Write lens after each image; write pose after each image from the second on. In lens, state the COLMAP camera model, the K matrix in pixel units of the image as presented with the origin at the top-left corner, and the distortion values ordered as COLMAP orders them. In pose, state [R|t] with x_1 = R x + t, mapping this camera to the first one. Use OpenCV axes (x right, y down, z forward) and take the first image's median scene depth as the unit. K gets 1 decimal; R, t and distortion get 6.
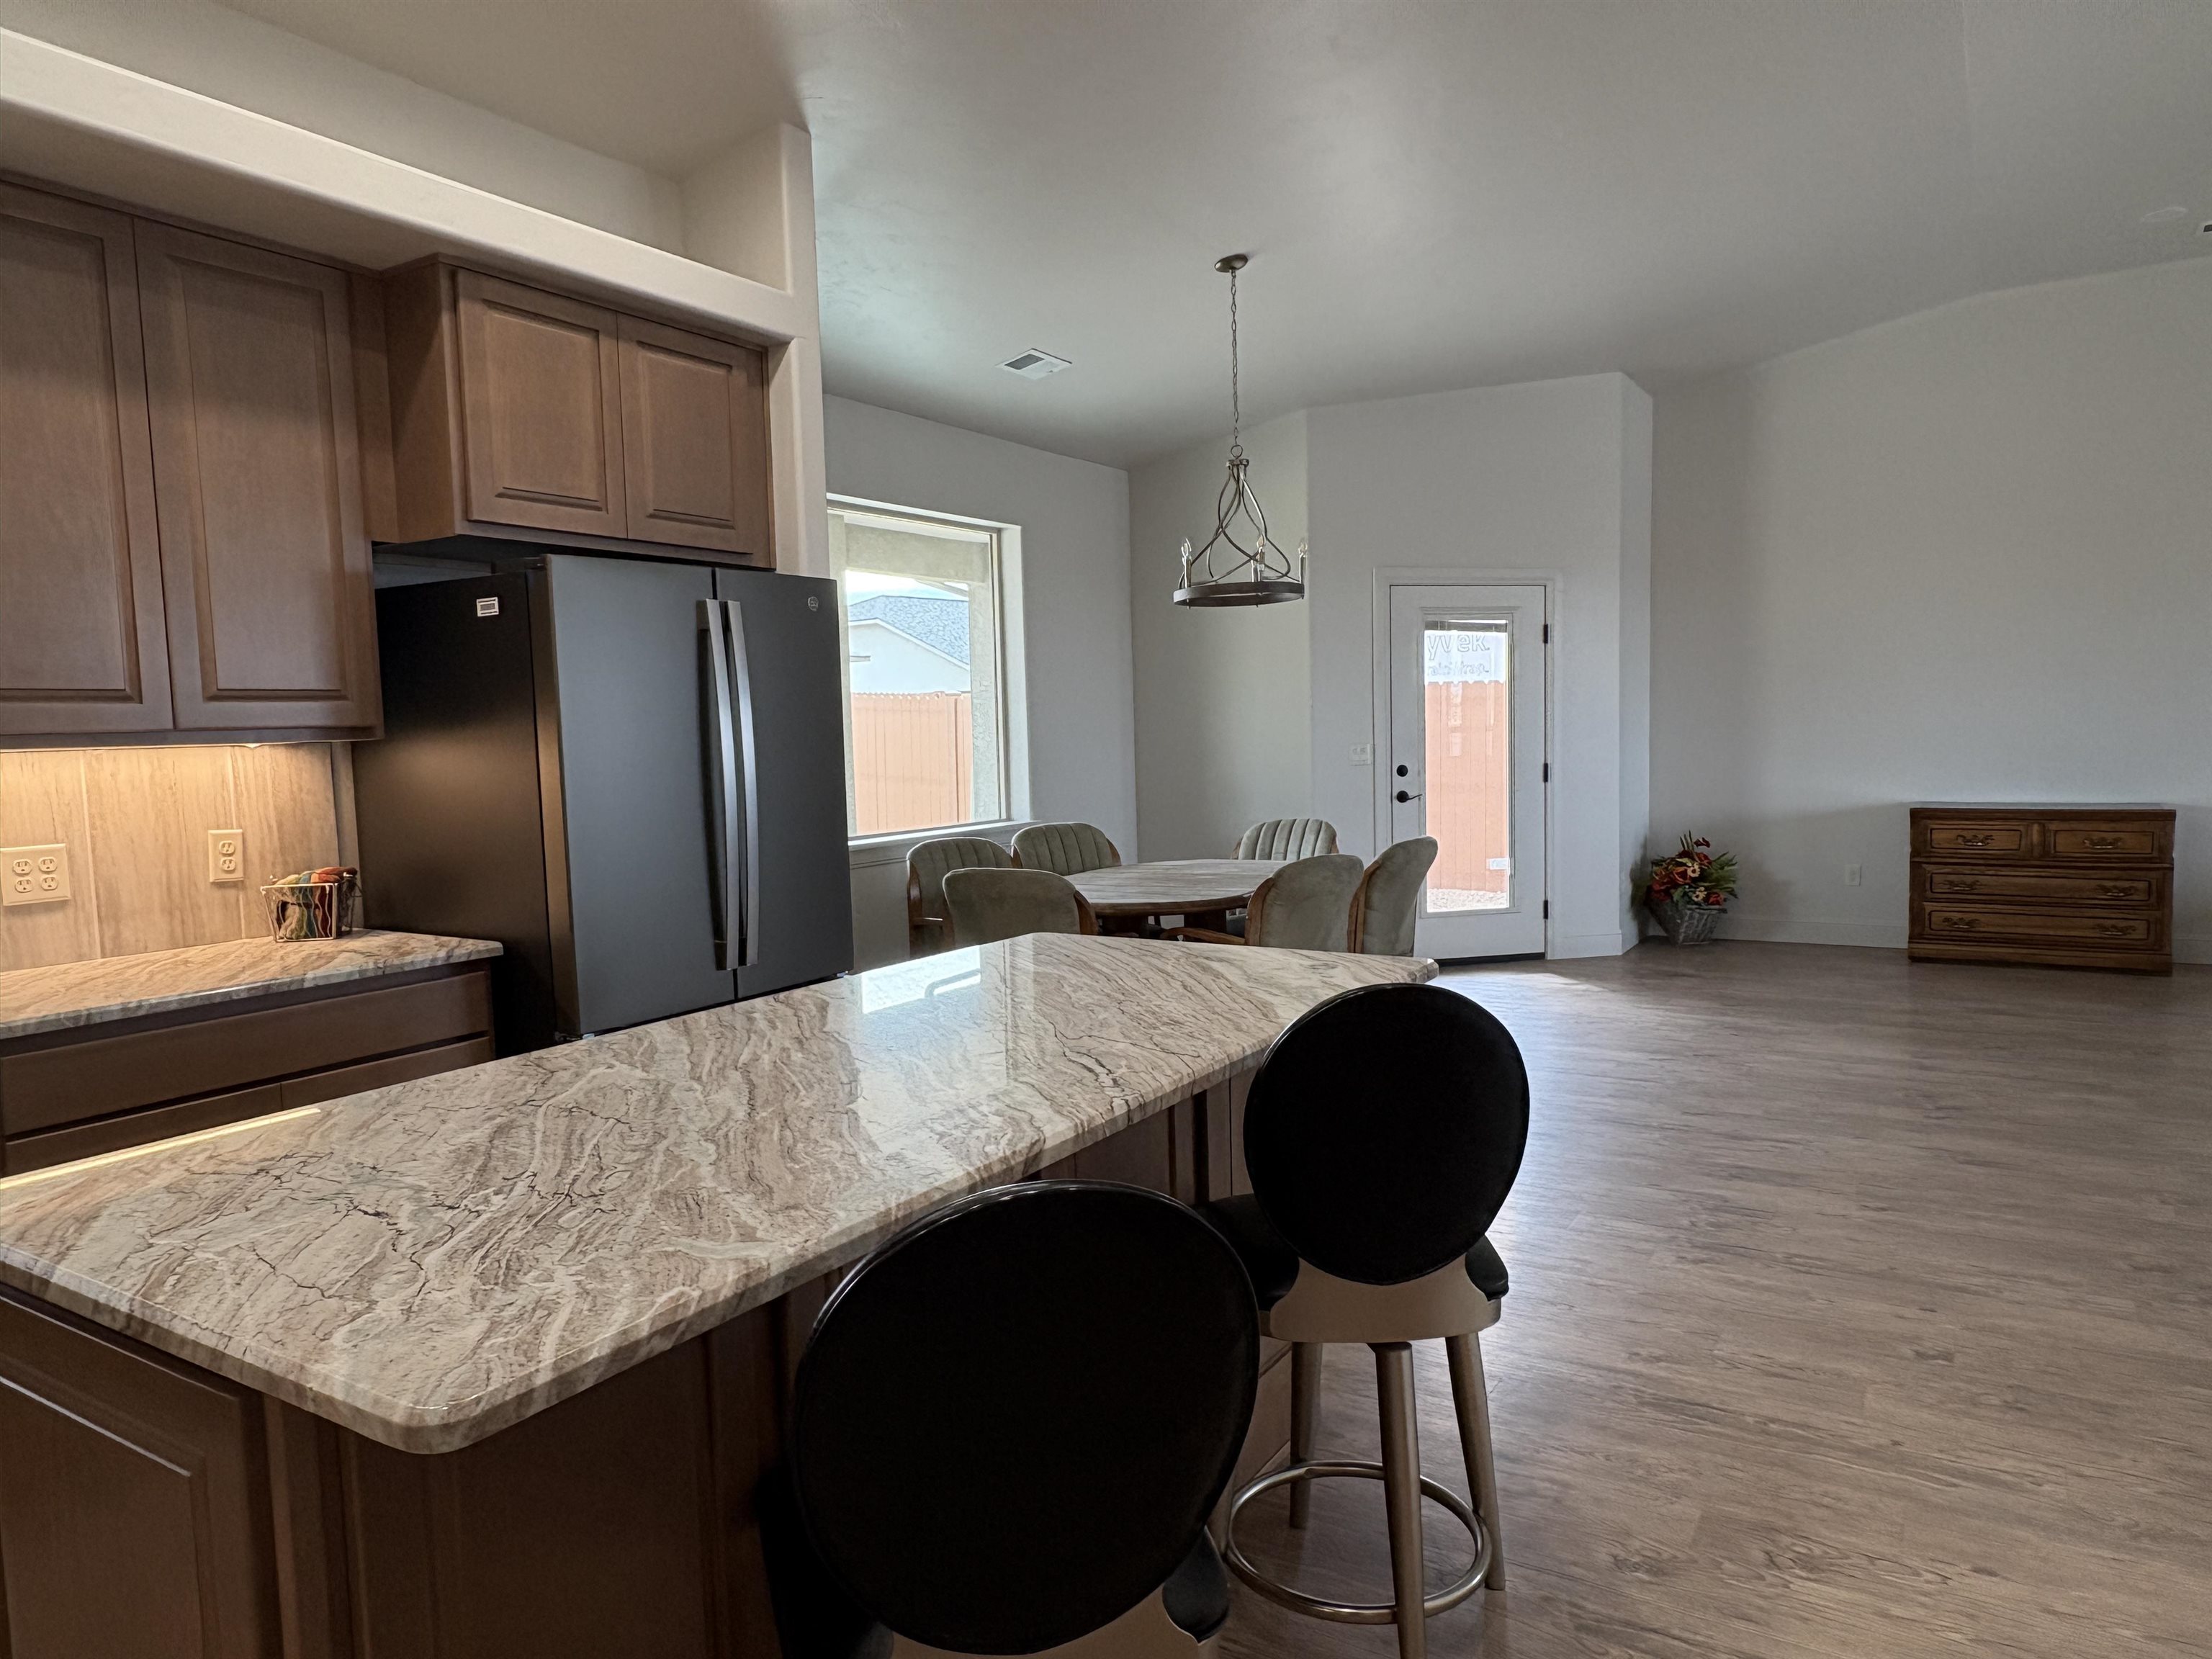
lens RADIAL K [[1456.2, 0, 1118.5], [0, 1456.2, 843.6], [0, 0, 1]] dist [-0.000011, 0.006131]
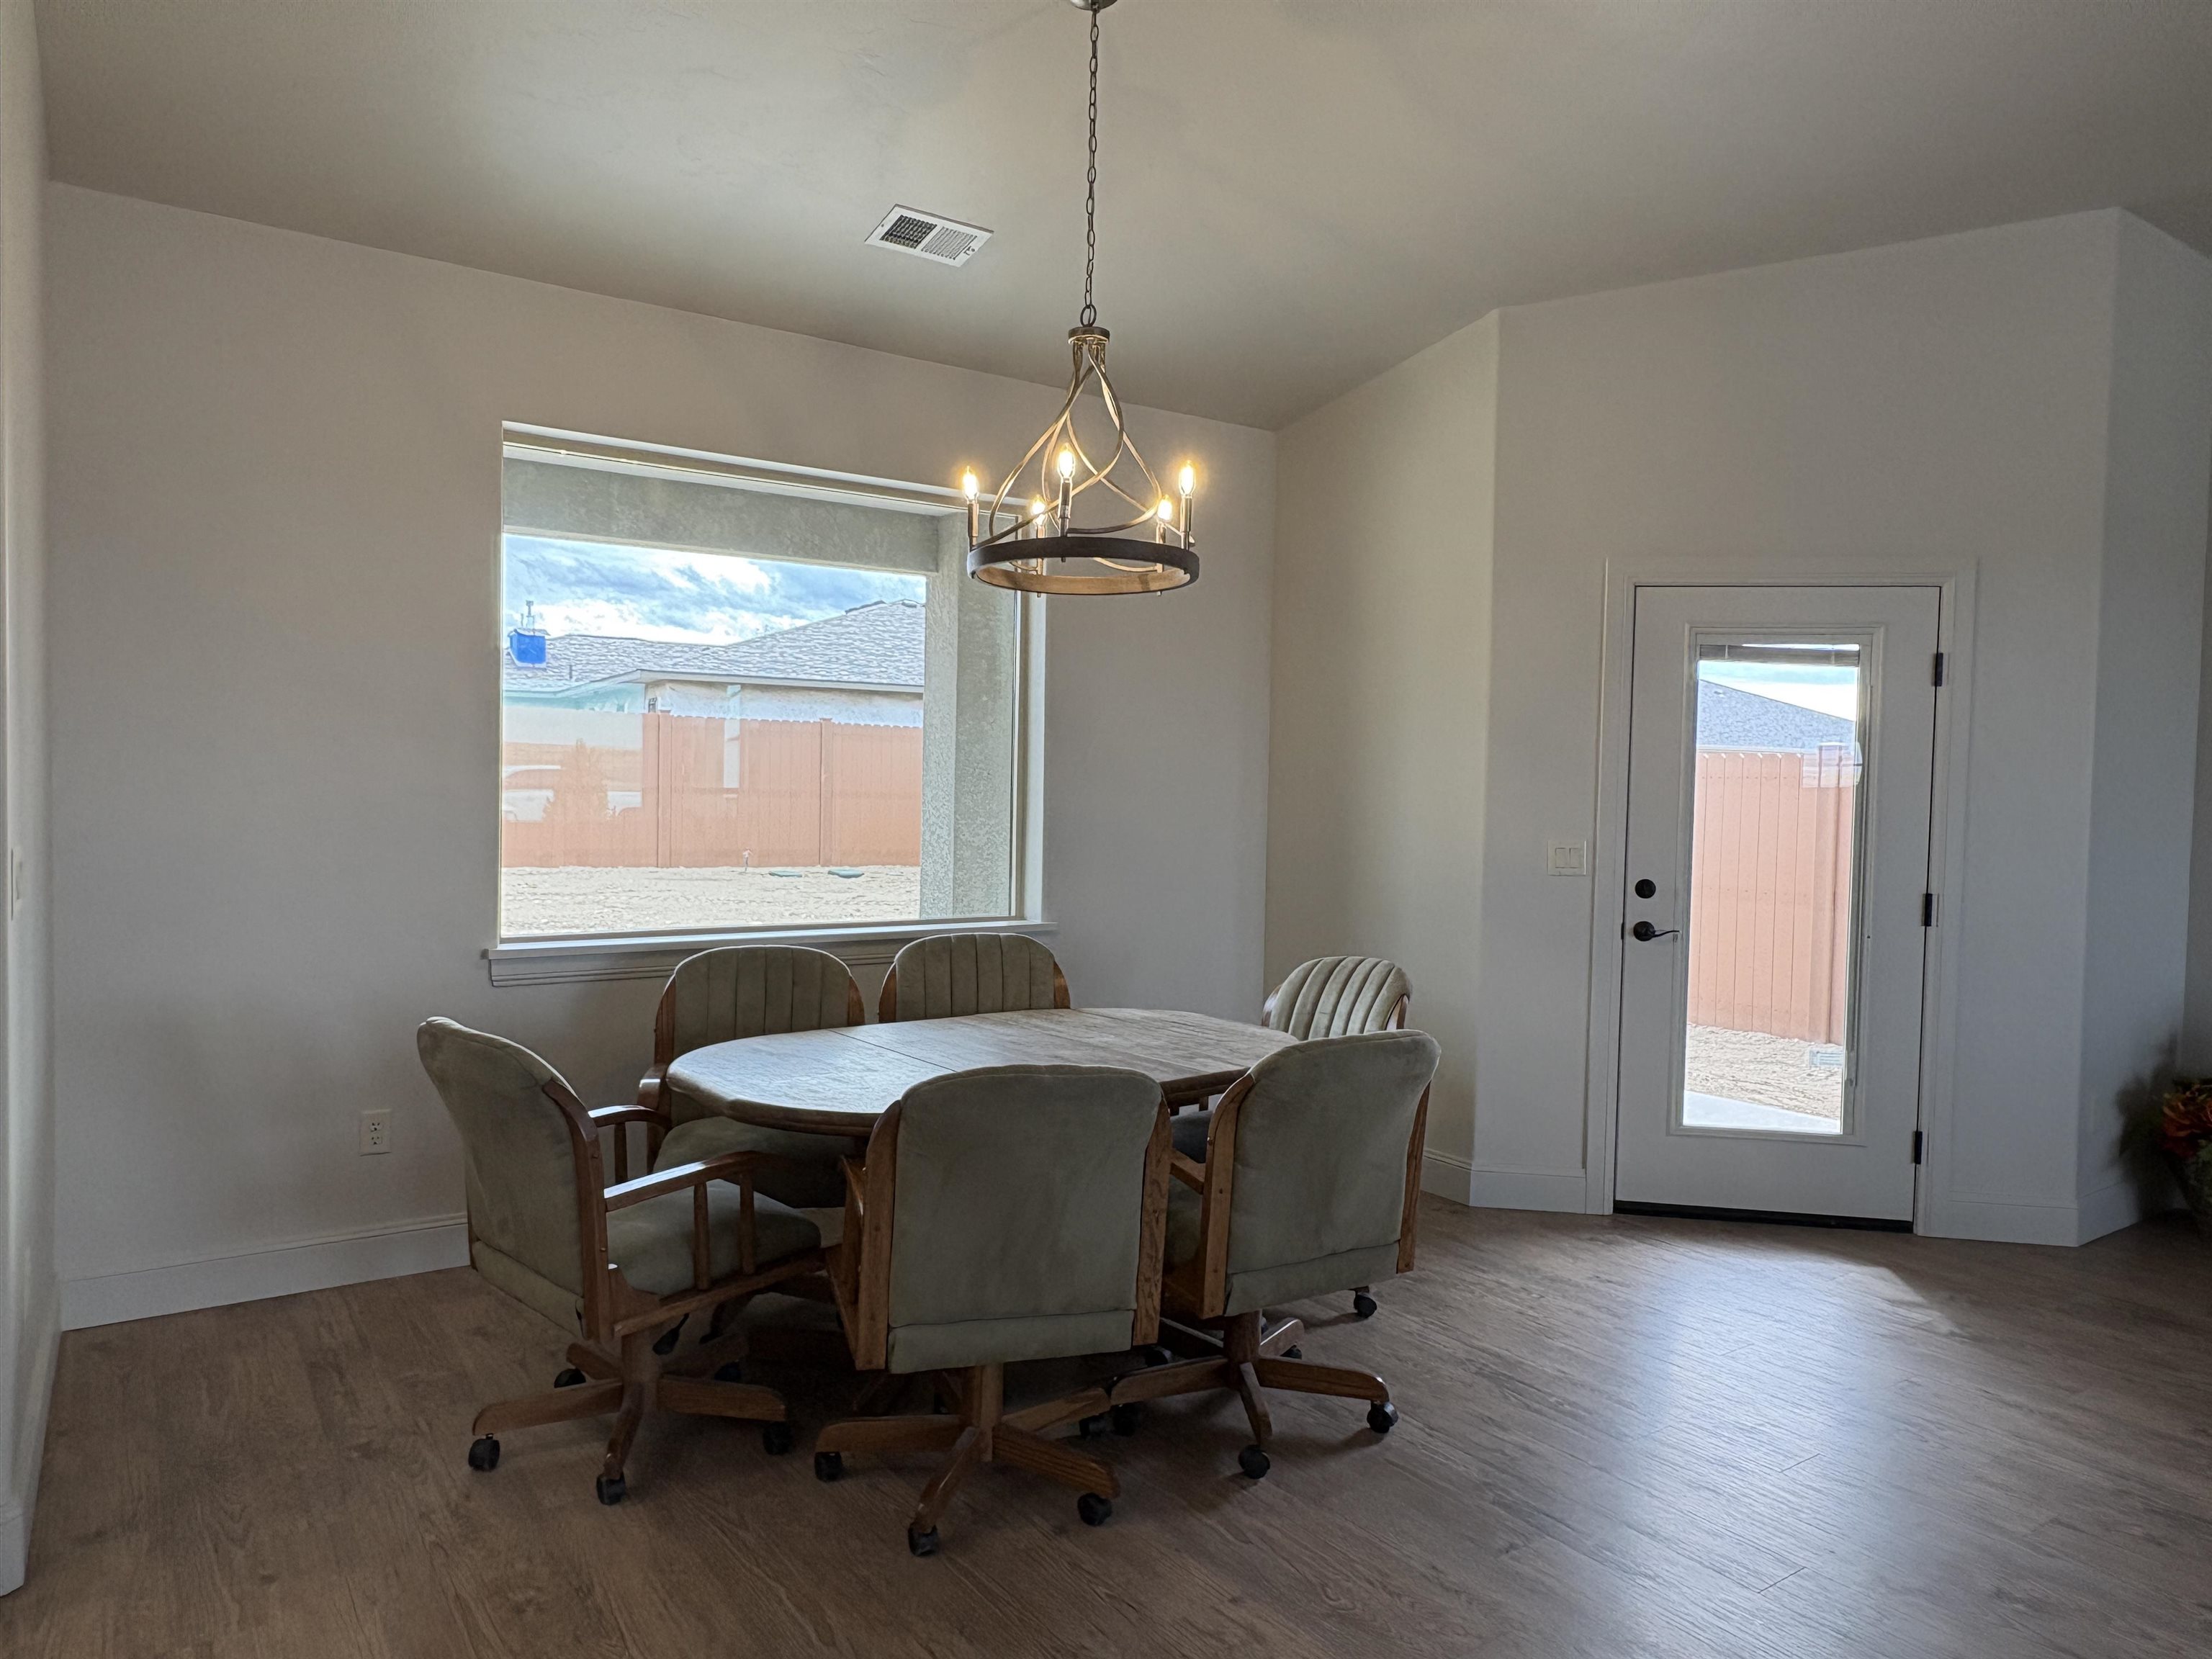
lens RADIAL K [[1456.2, 0, 1101.5], [0, 1456.2, 827.6], [0, 0, 1]] dist [-0.000011, 0.006131]
pose [[0.918880, 0.059504, -0.390025, 0.221390], [-0.078013, 0.996446, -0.031772, -0.038336], [0.386748, 0.059621, 0.920256, 0.350335]]
